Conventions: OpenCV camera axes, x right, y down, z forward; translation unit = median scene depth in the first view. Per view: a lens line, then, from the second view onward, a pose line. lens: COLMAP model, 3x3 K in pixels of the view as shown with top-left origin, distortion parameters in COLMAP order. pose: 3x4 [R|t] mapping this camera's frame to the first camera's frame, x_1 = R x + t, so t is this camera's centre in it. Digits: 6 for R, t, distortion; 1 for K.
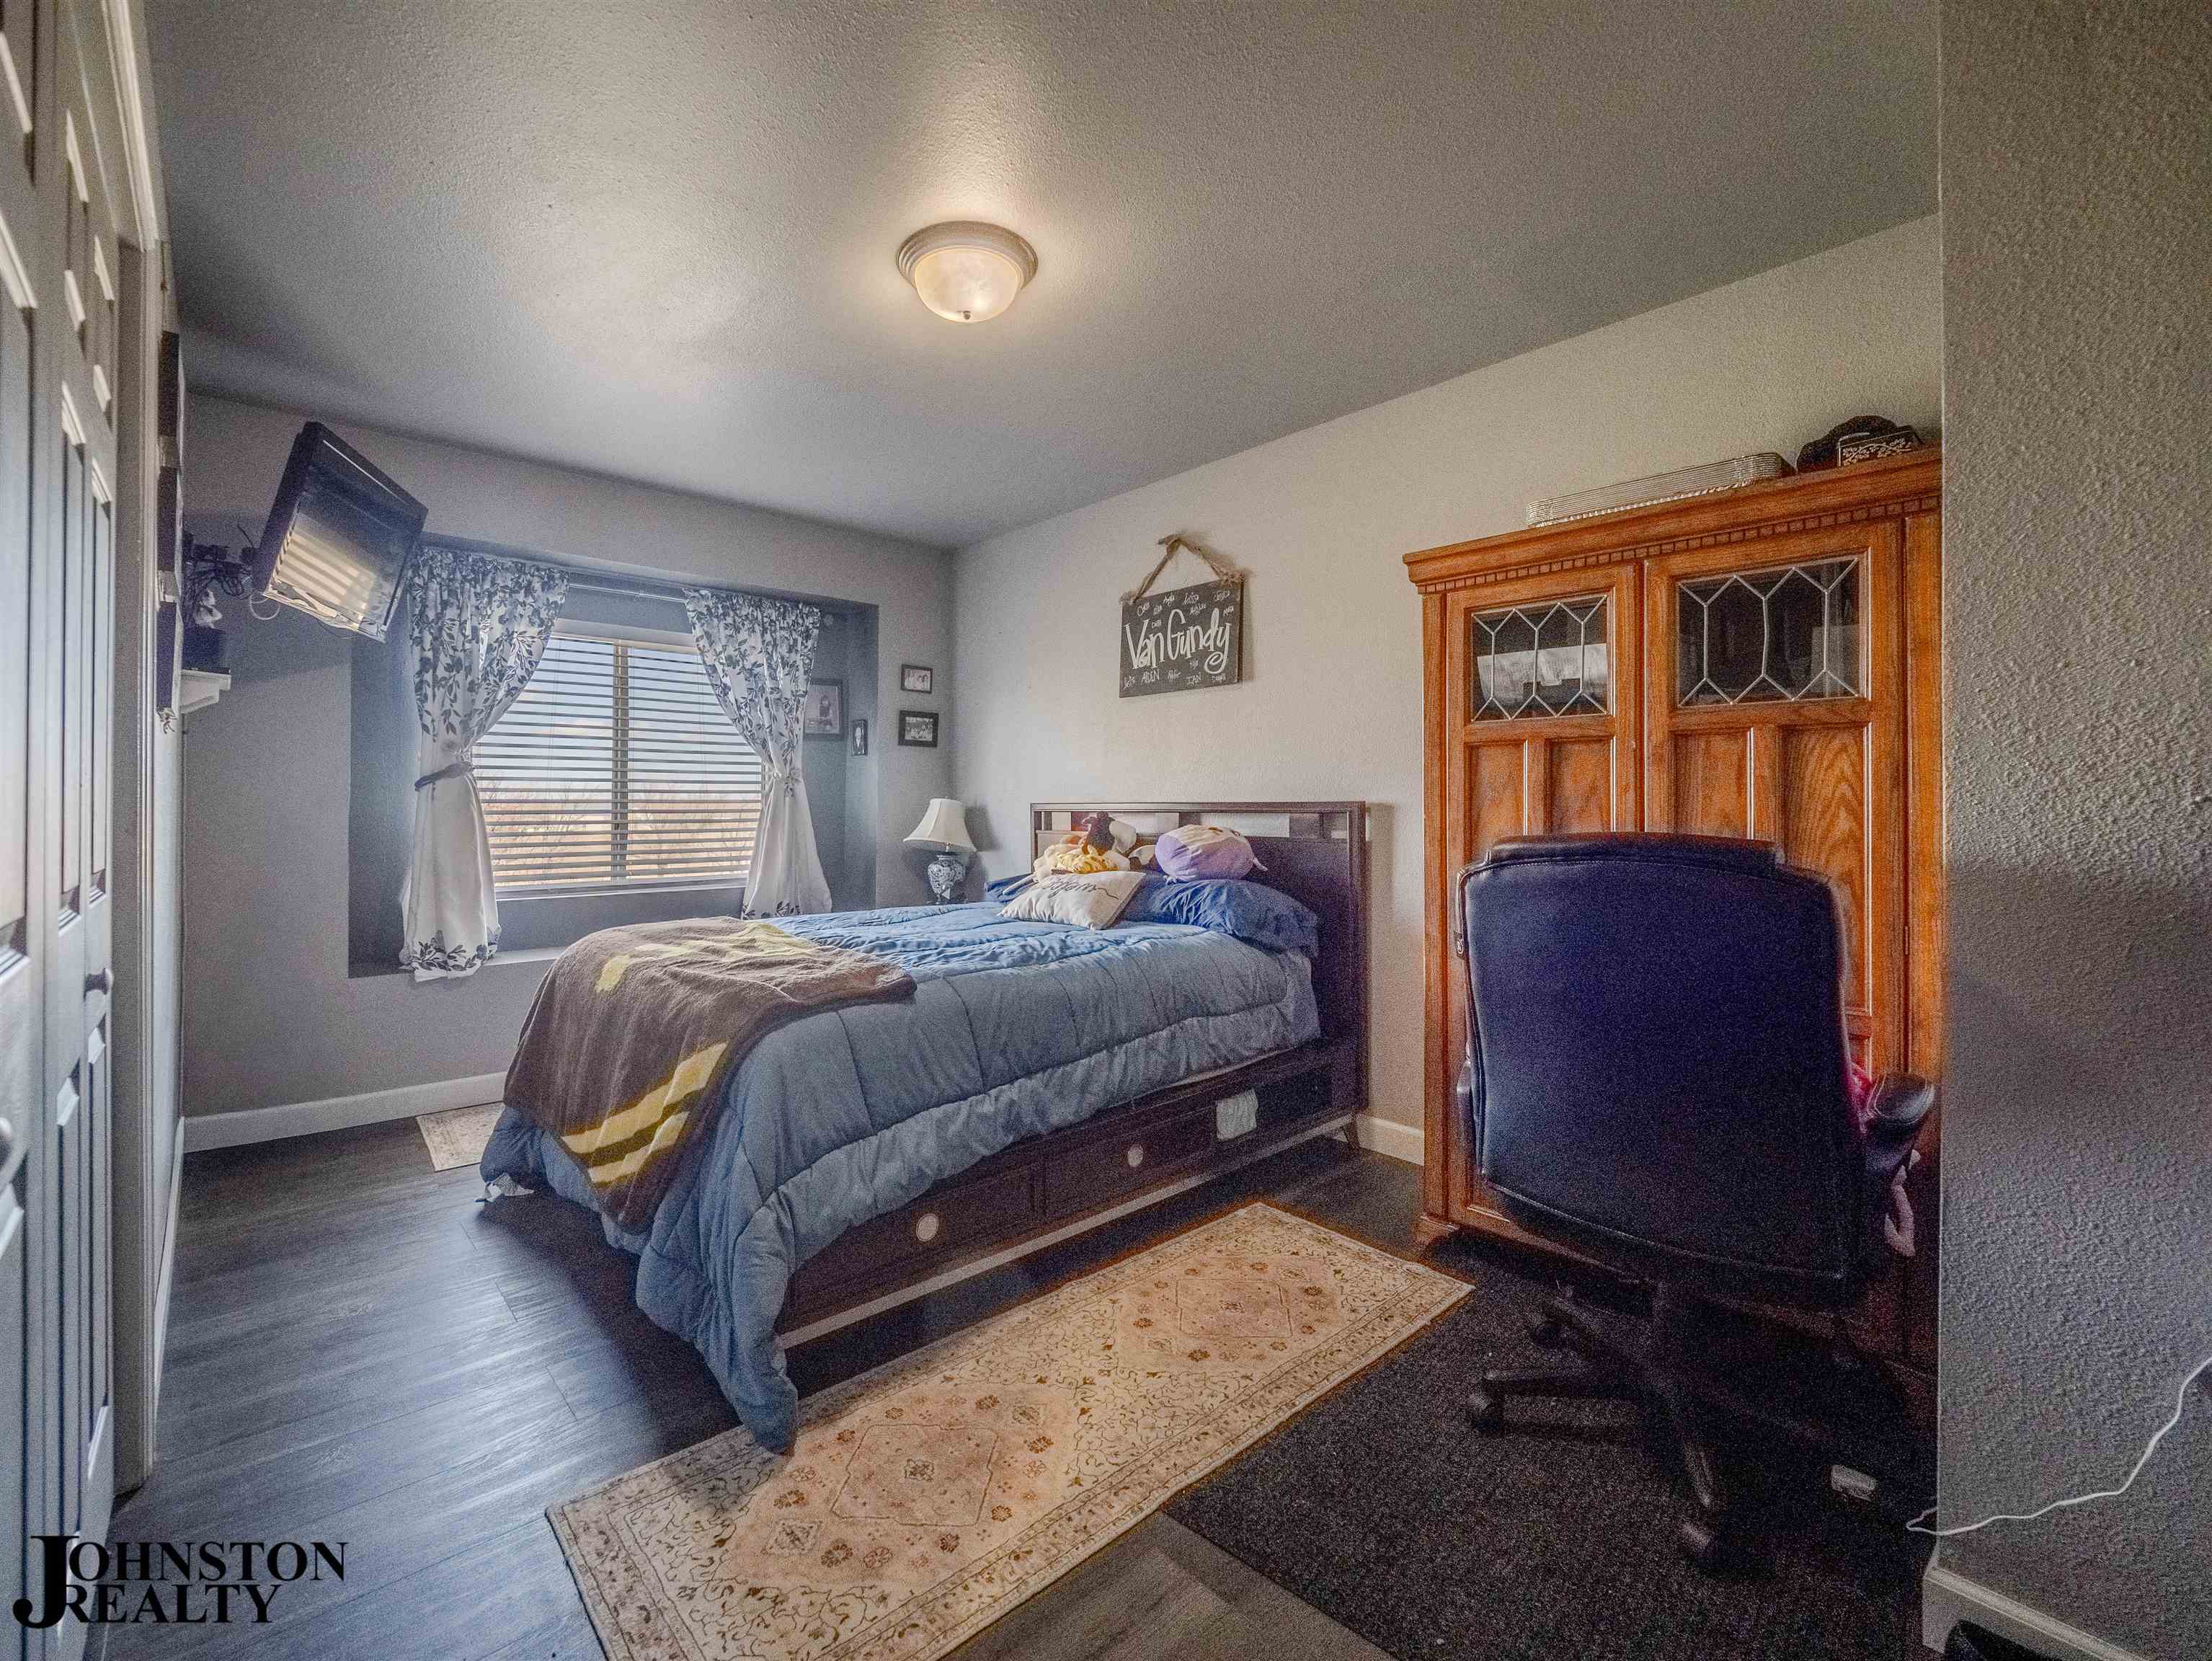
lens RADIAL K [[941.4, 0, 1099.4], [0, 941.4, 807.7], [0, 0, 1]] dist [-0.002211, -0.000371]
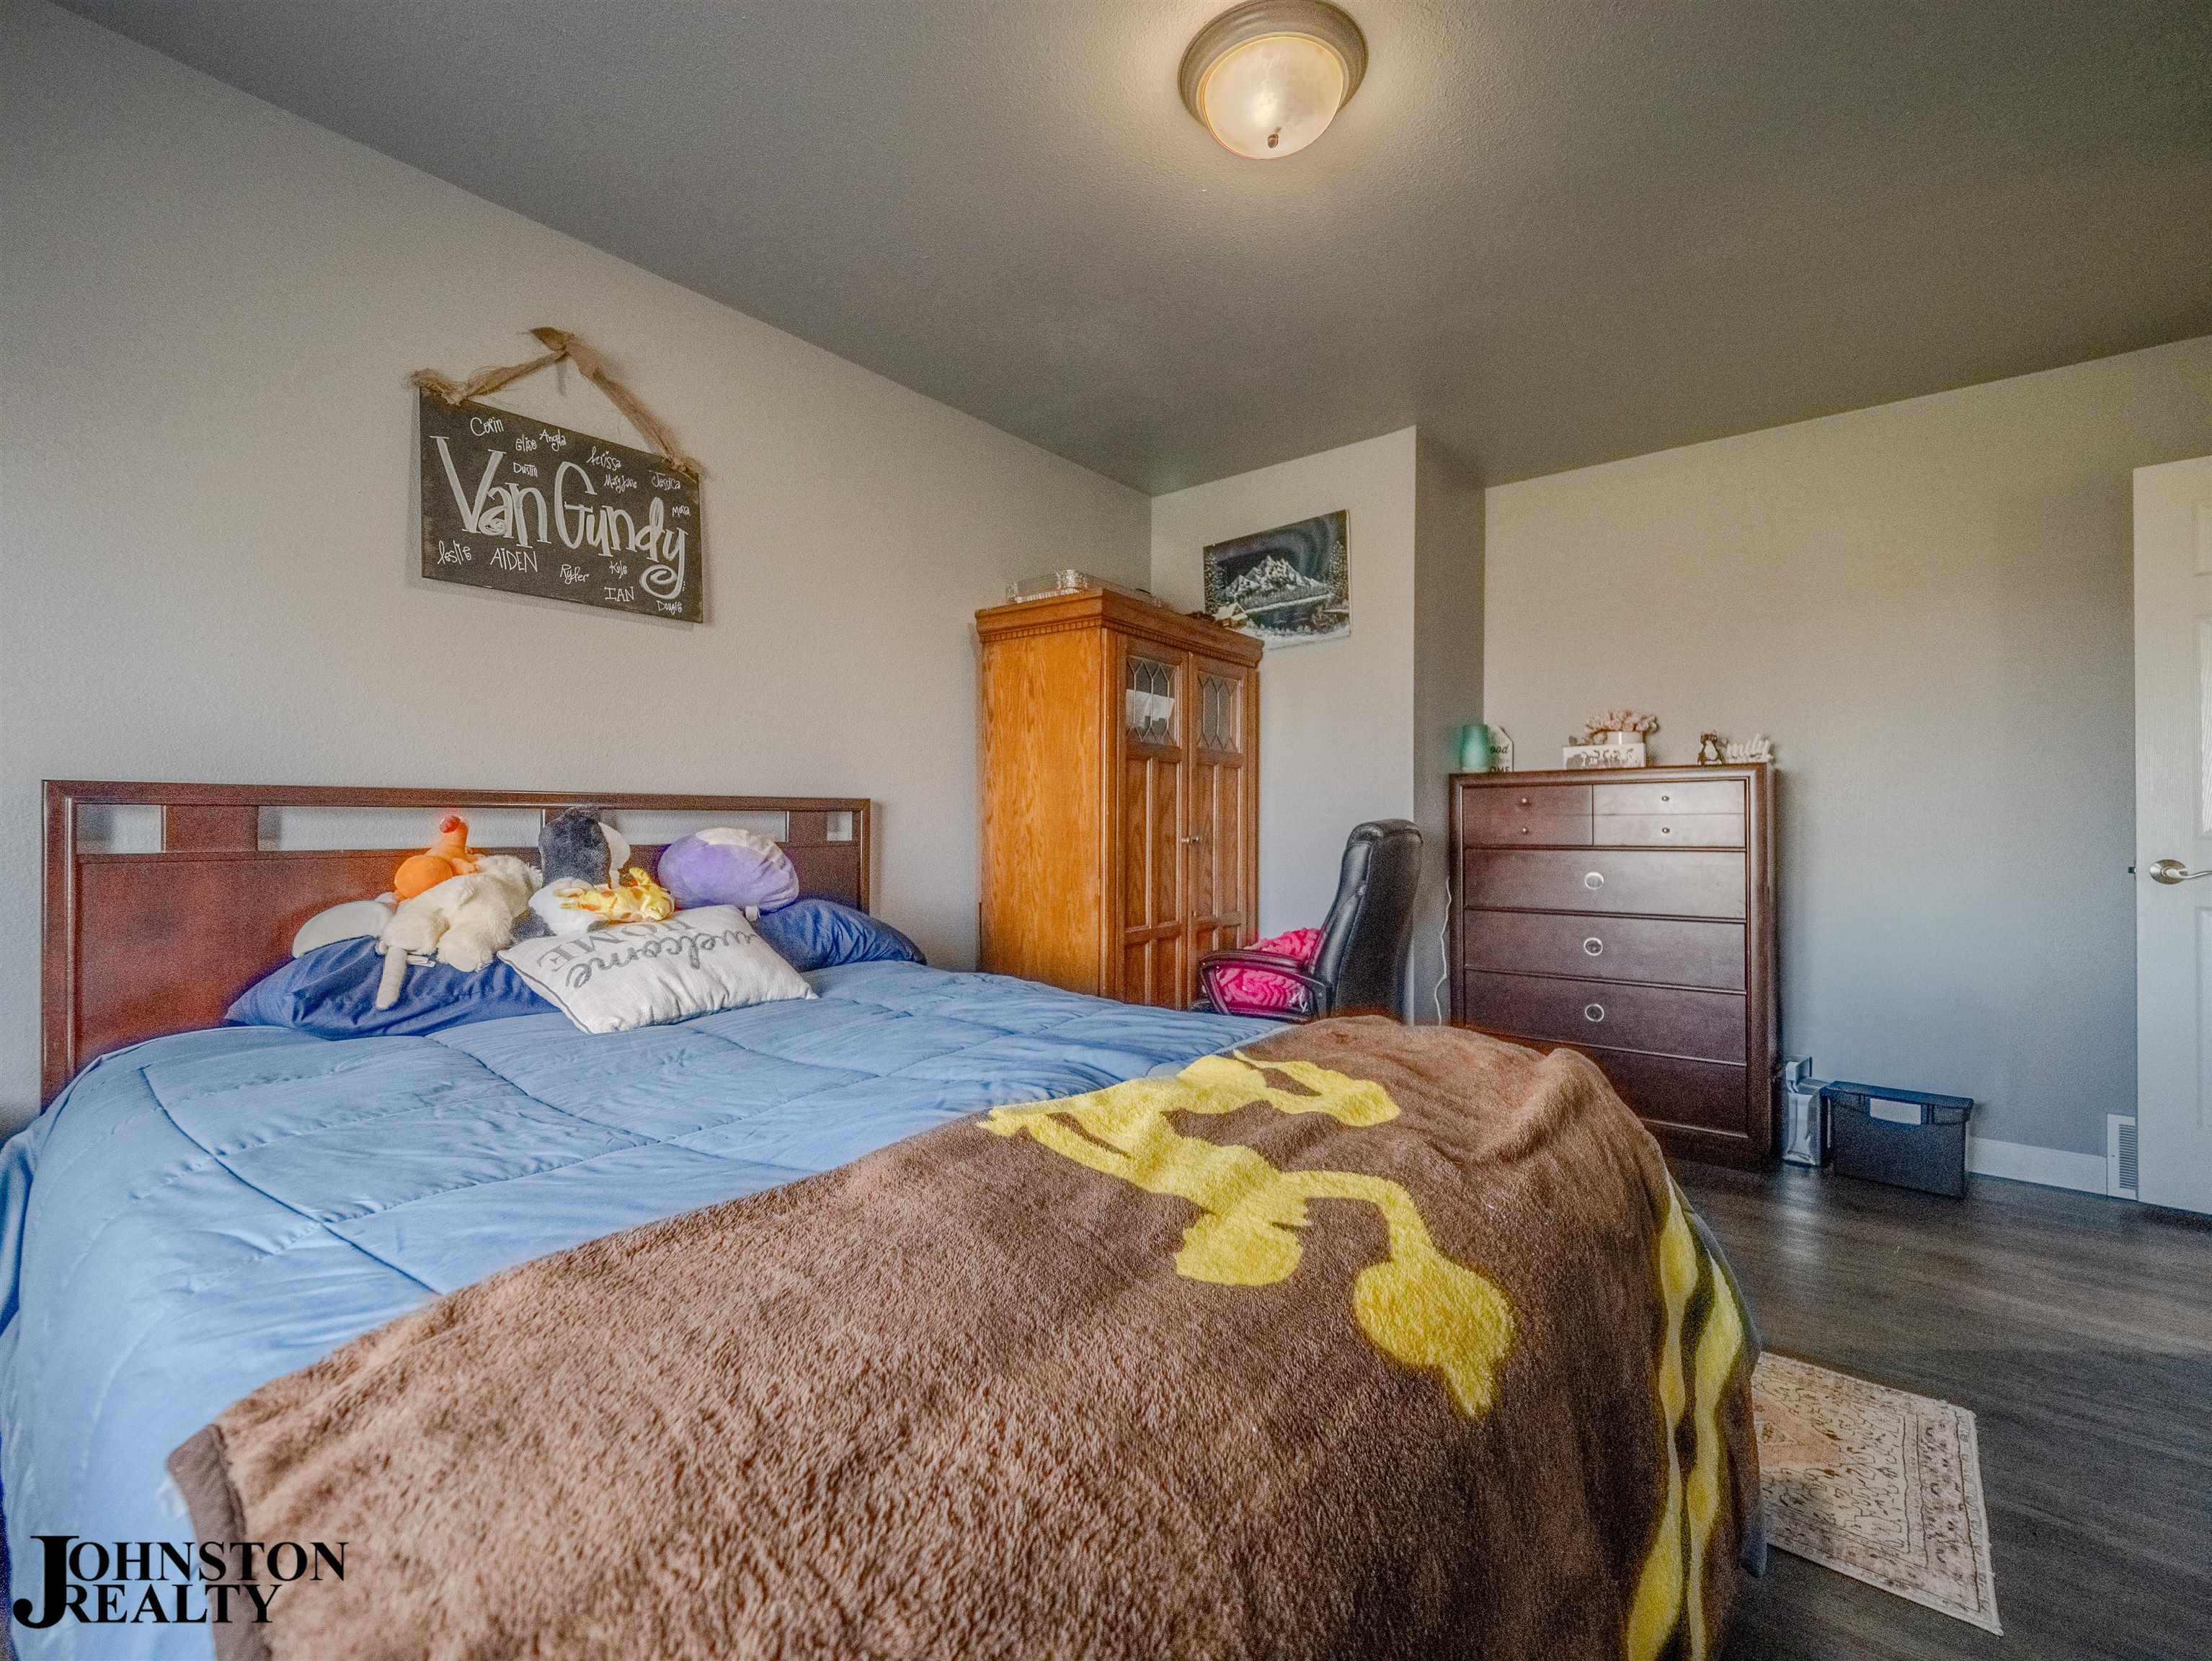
lens RADIAL K [[941.4, 0, 1099.4], [0, 941.4, 807.7], [0, 0, 1]] dist [-0.002211, -0.000371]
pose [[-0.141356, 0.007444, 0.989931, -0.549323], [-0.000649, 0.999971, -0.007612, 0.008407], [-0.989959, -0.001718, -0.141347, 0.764165]]
